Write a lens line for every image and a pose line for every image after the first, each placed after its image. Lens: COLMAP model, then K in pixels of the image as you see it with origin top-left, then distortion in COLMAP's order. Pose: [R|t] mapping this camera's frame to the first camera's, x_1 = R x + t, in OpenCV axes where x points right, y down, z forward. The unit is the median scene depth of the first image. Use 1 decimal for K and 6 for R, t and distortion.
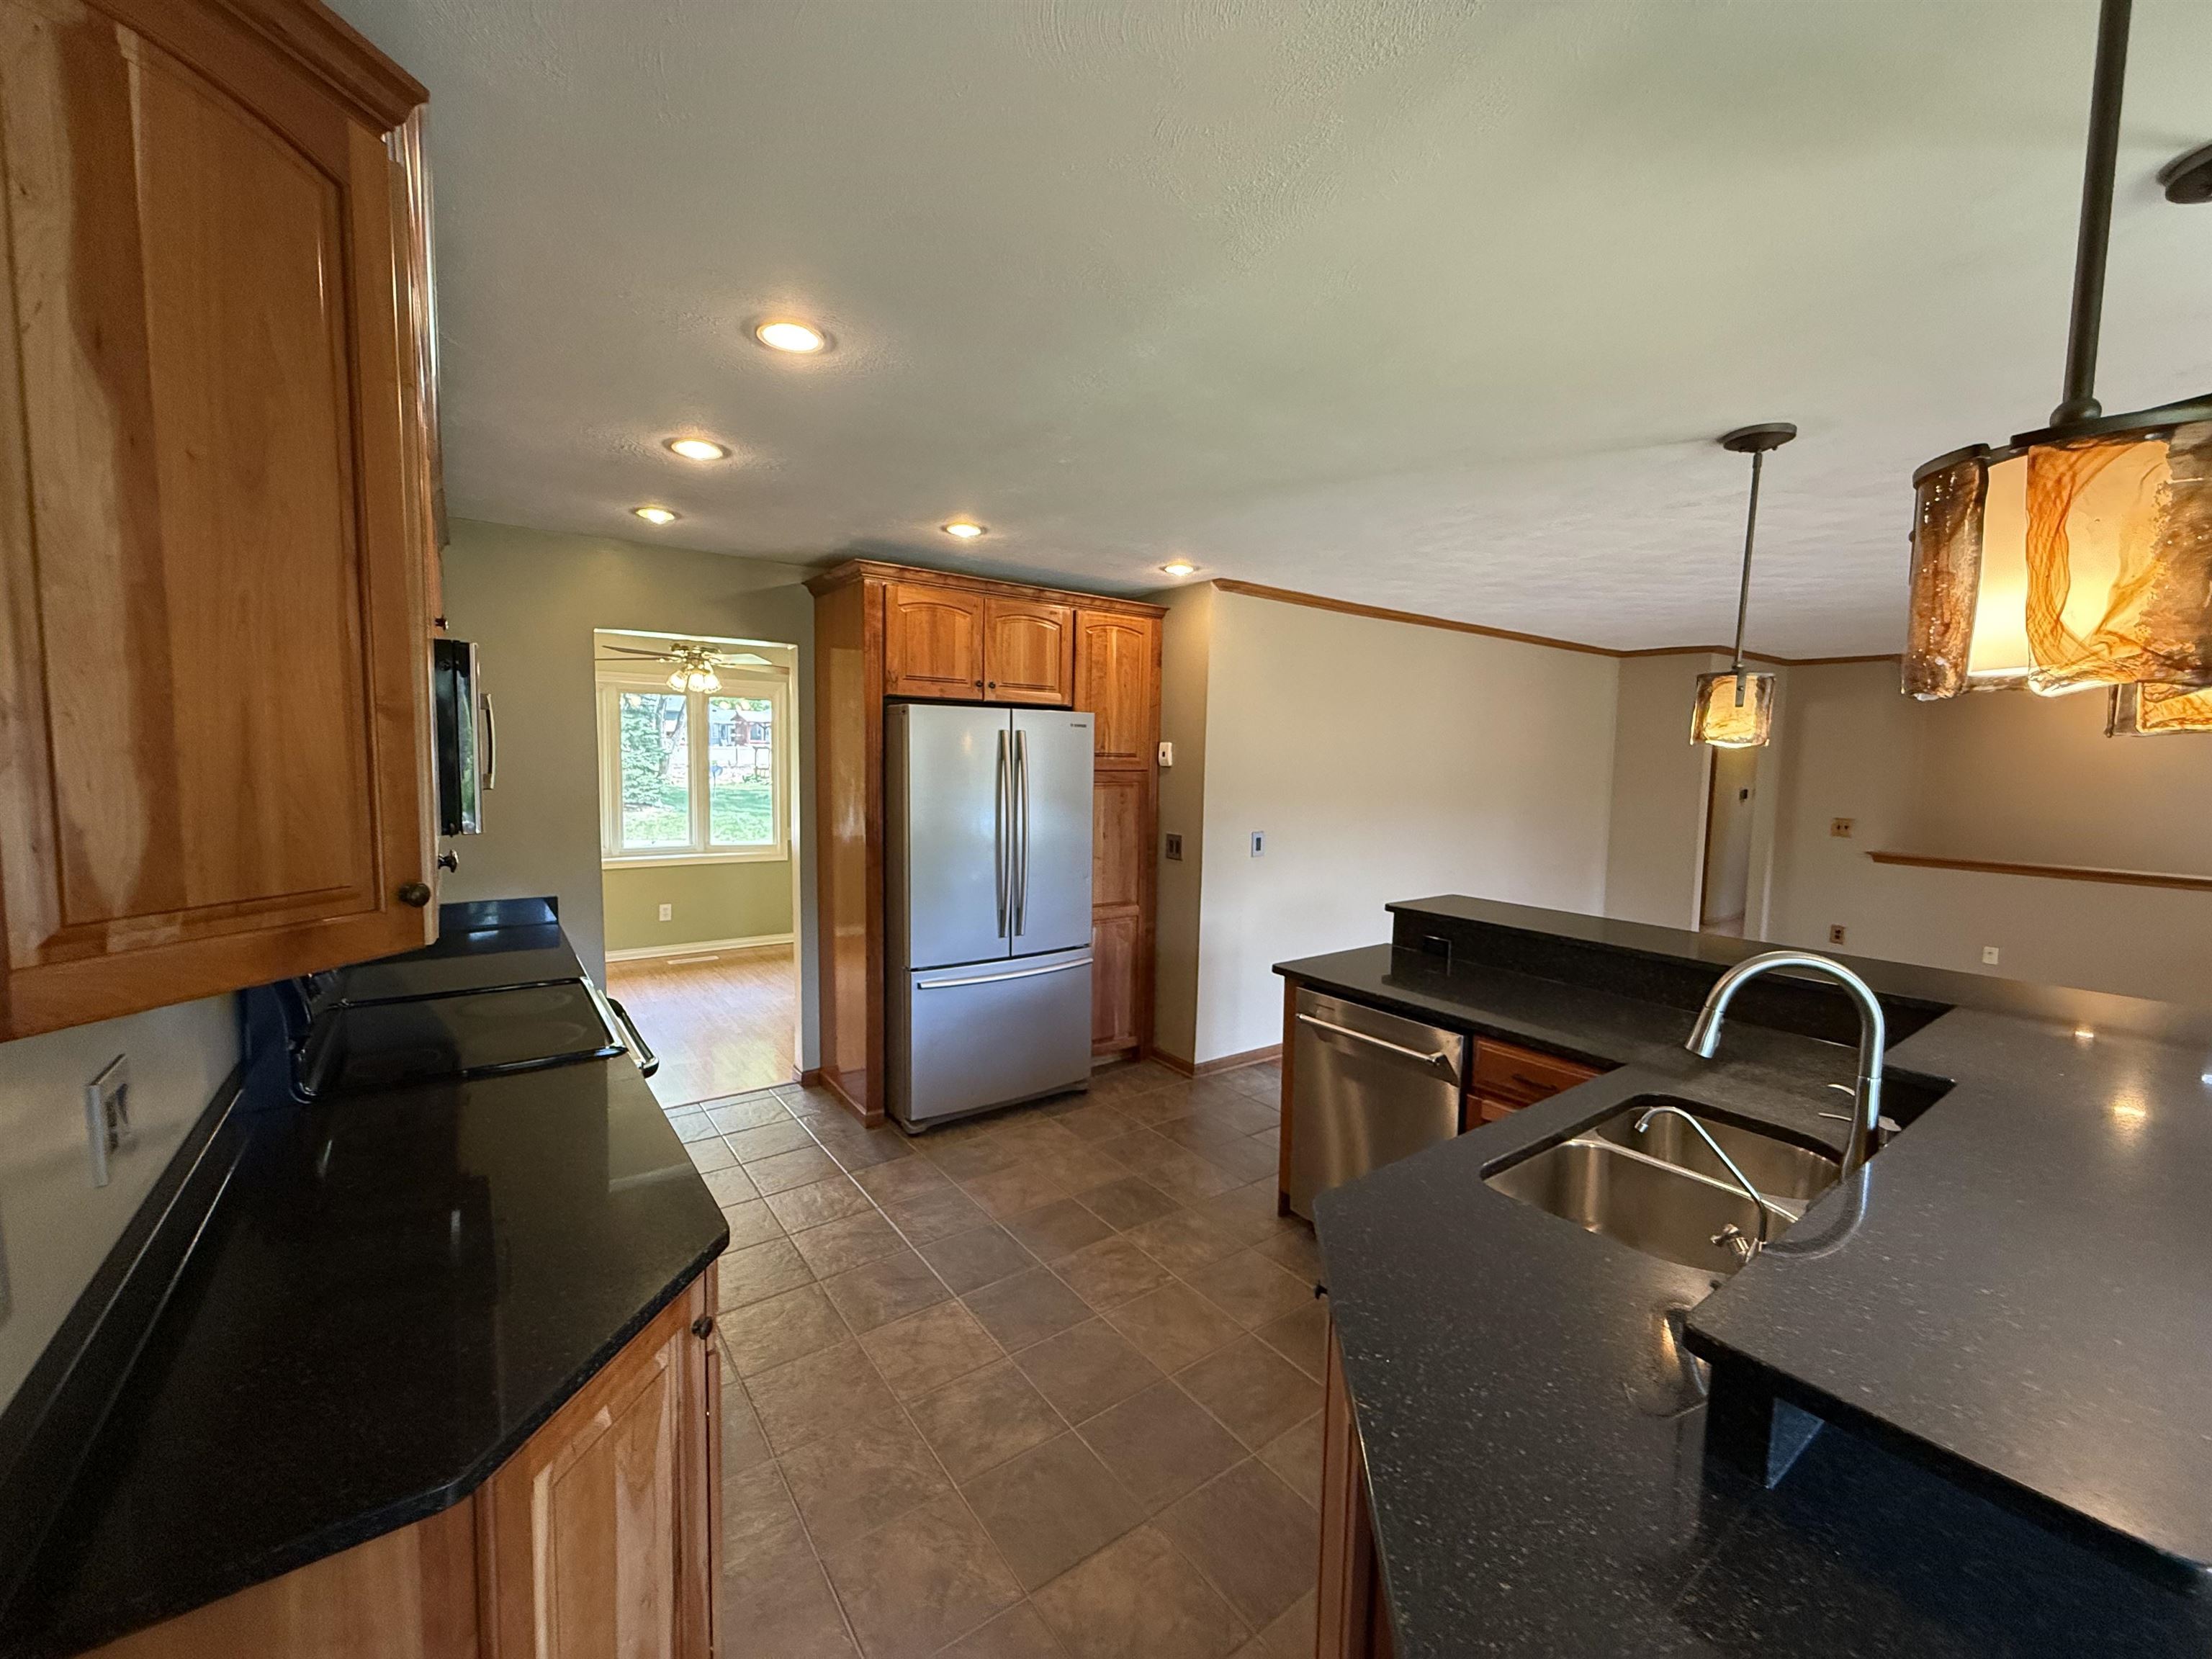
lens RADIAL K [[883.2, 0, 1098.5], [0, 883.2, 820.1], [0, 0, 1]] dist [0.002281, -0.000660]
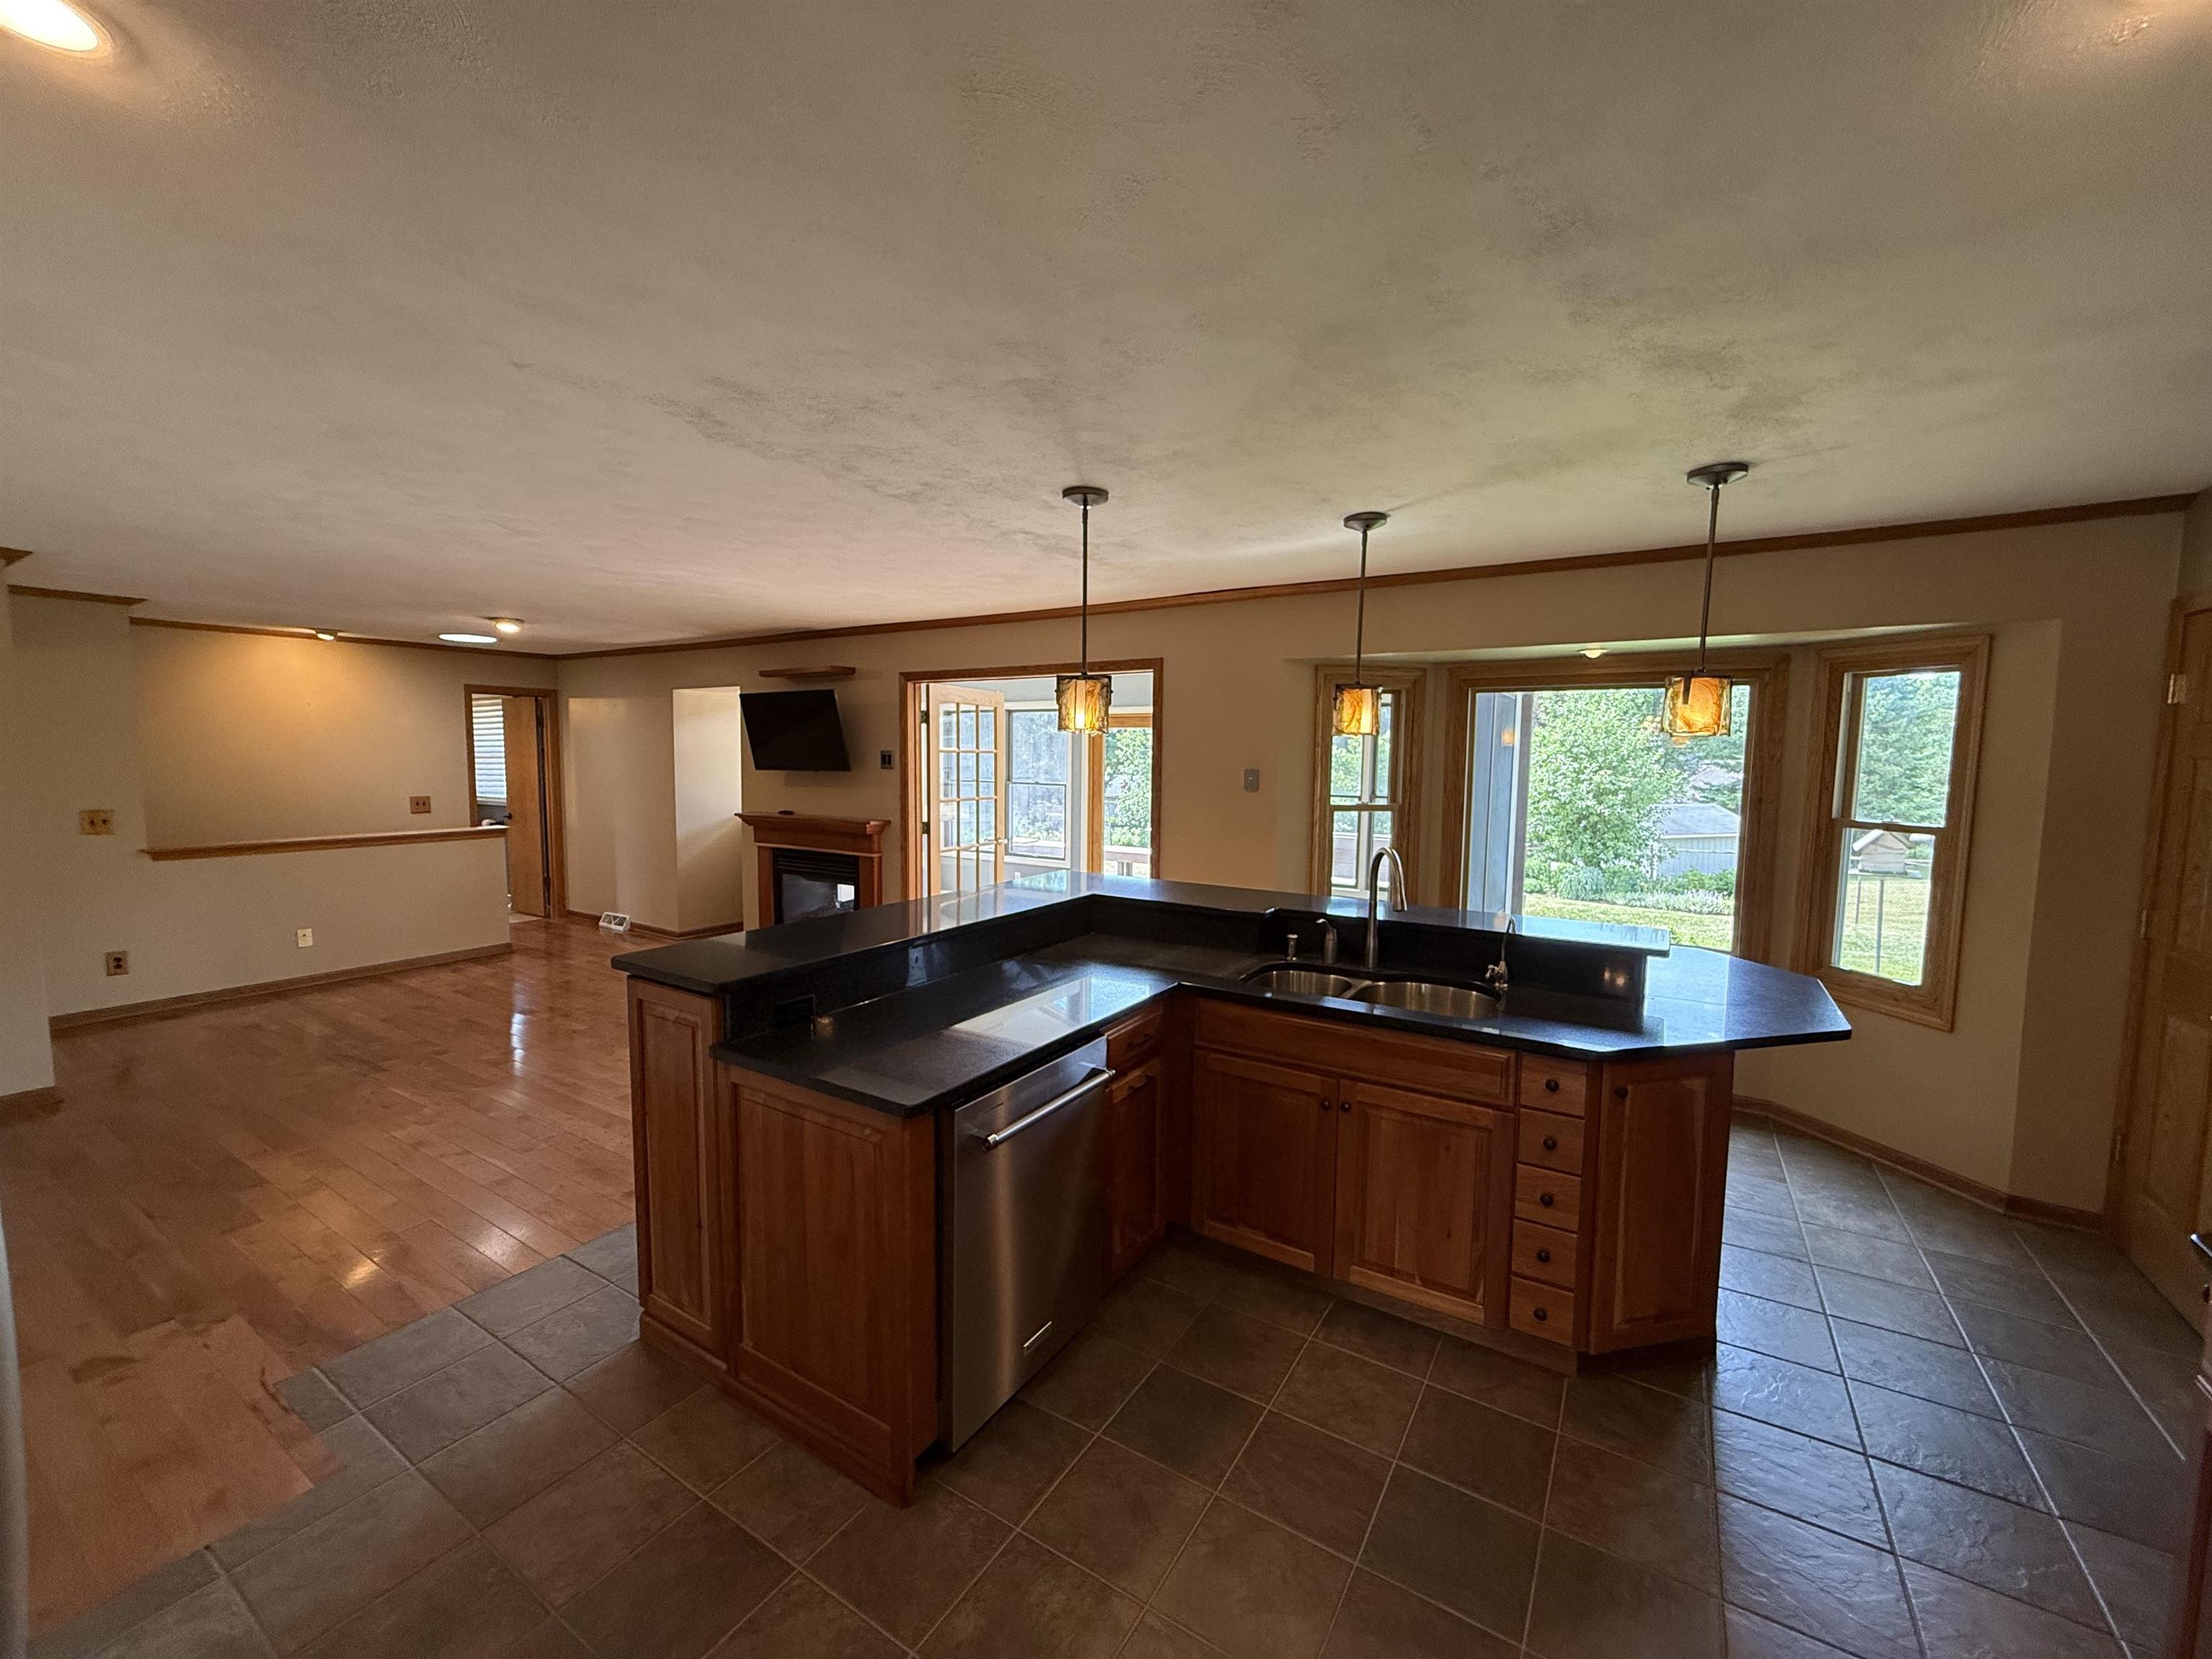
lens RADIAL K [[883.2, 0, 1103.6], [0, 883.2, 830.3], [0, 0, 1]] dist [0.002281, -0.000660]
pose [[-0.372122, -0.102629, 0.922493, -0.274422], [0.051995, 0.990003, 0.131114, -0.064301], [-0.926726, 0.096755, -0.363065, 0.812973]]
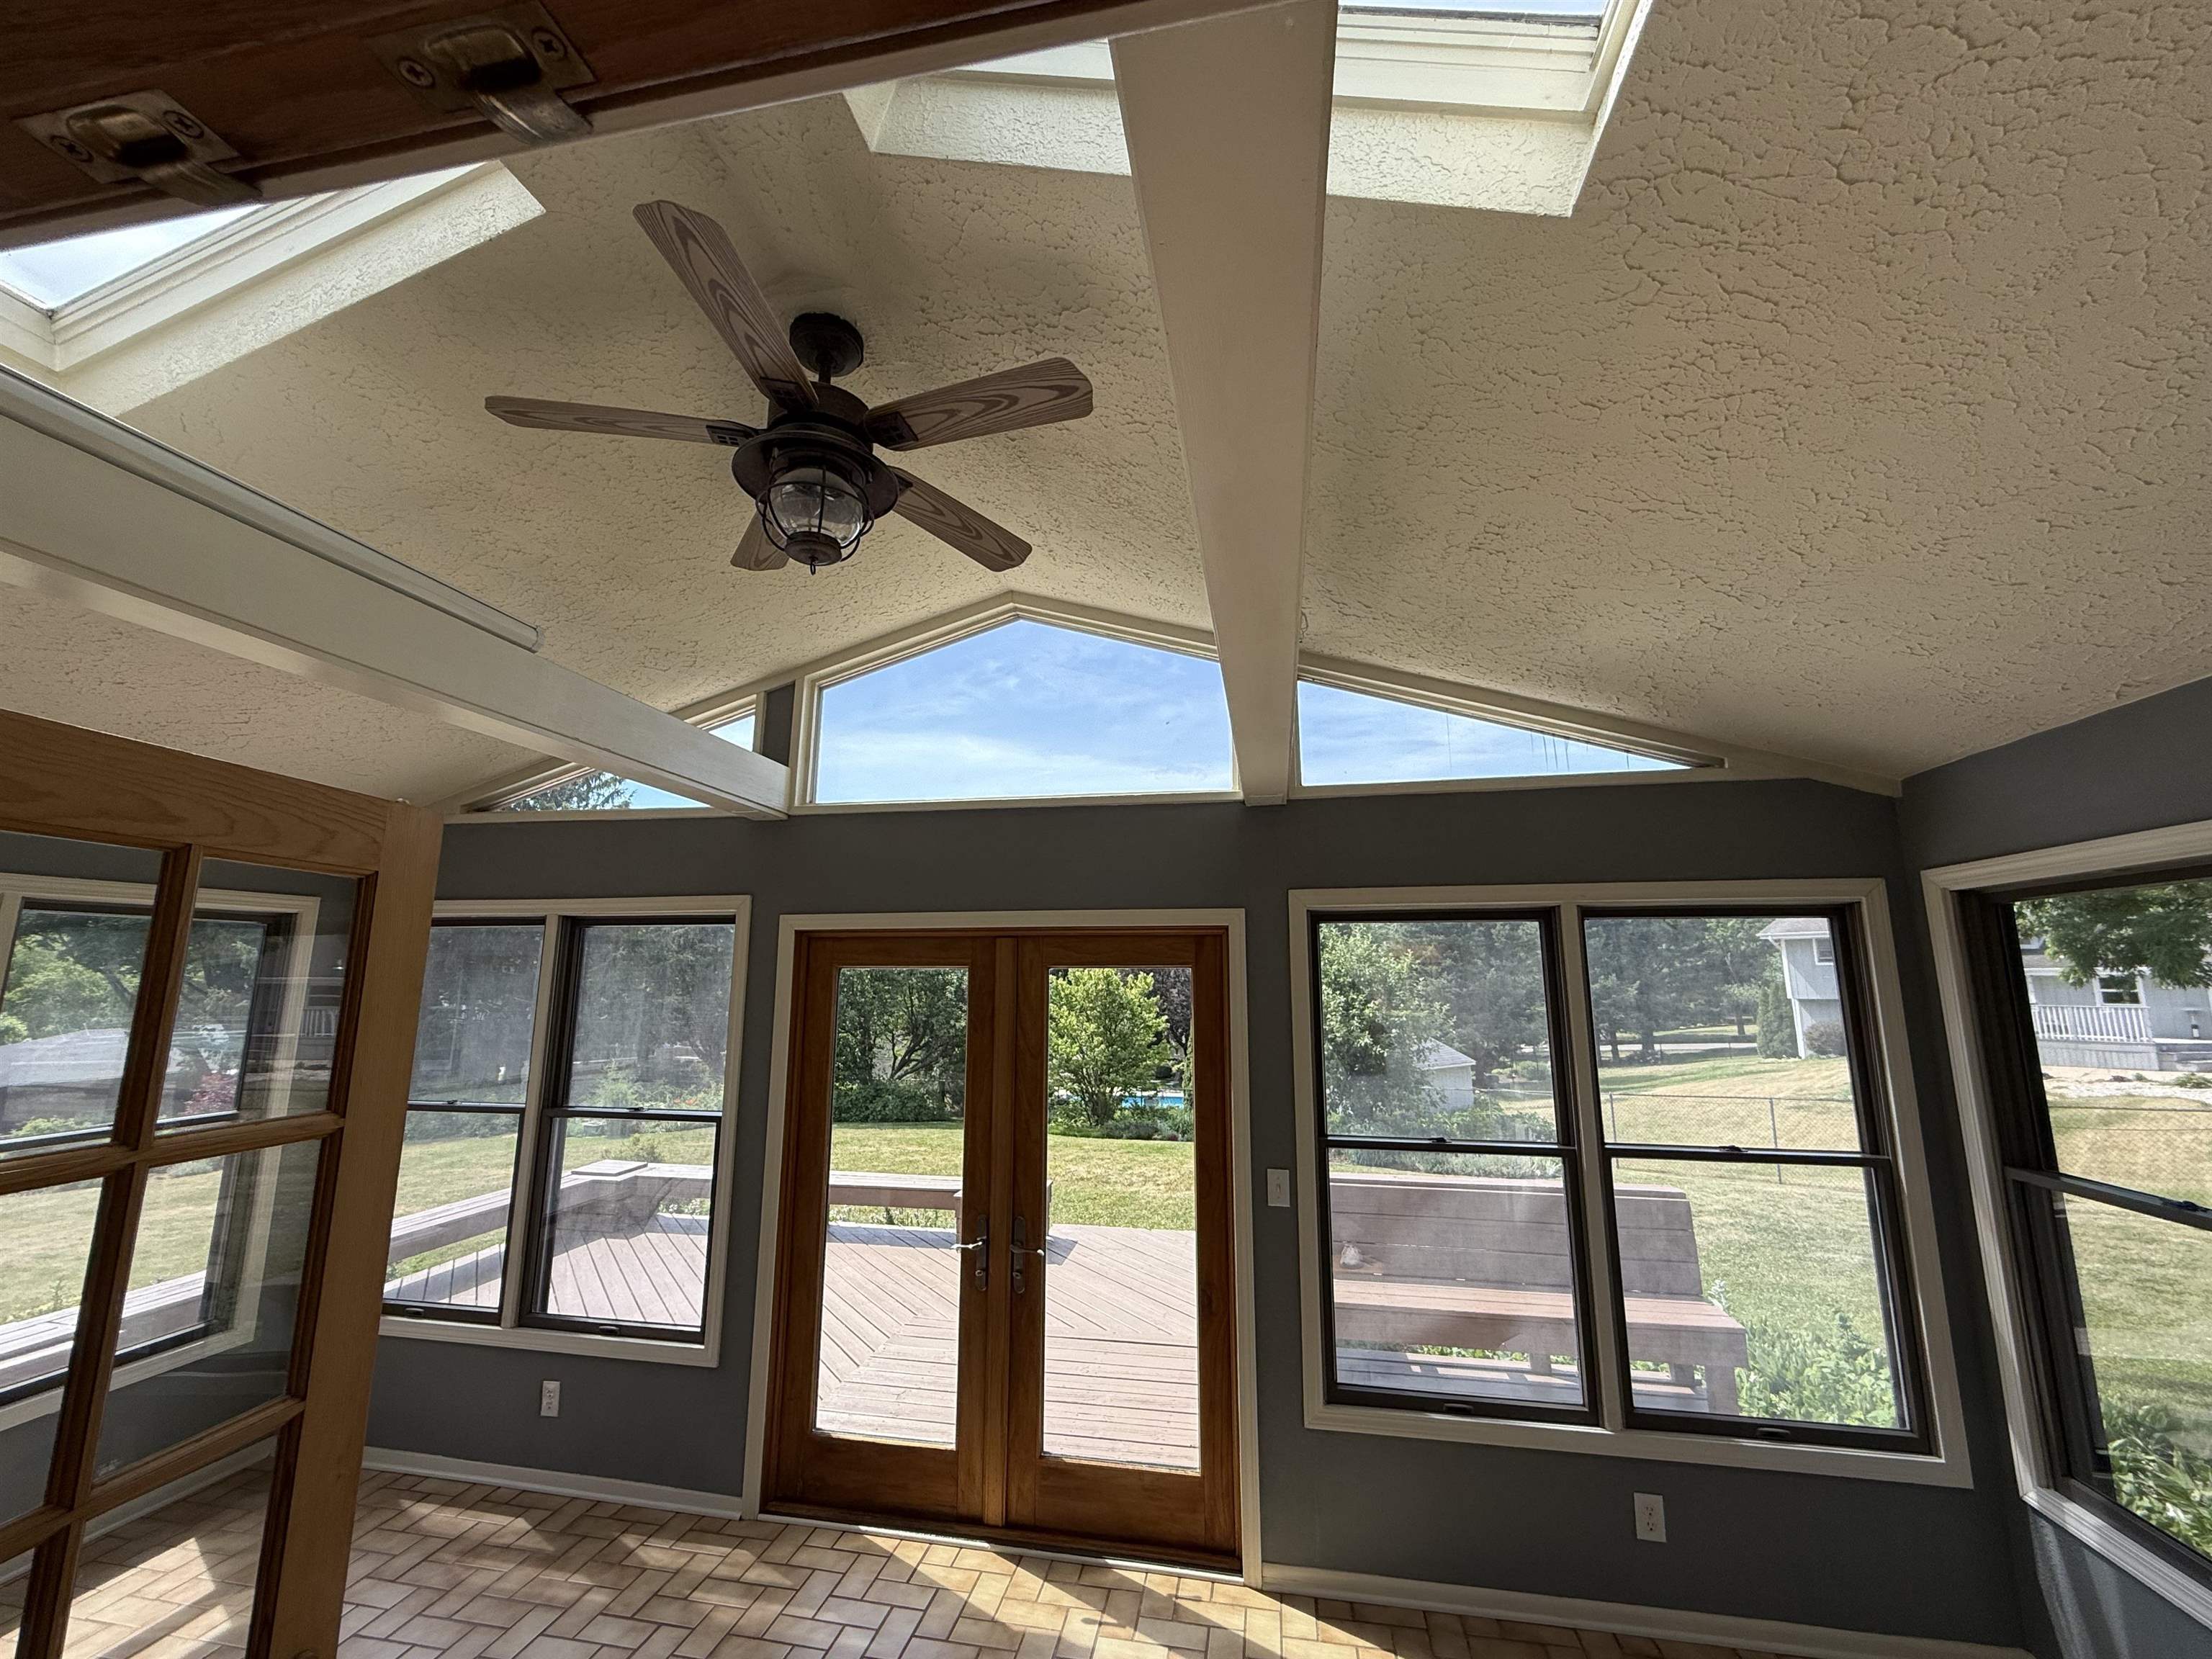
lens RADIAL K [[883.2, 0, 1102.2], [0, 883.2, 833.2], [0, 0, 1]] dist [0.002281, -0.000660]
pose [[-0.688902, 0.099793, 0.717952, 0.940935], [0.040570, 0.994233, -0.099267, -0.060166], [-0.723718, -0.039258, -0.688979, 0.403517]]
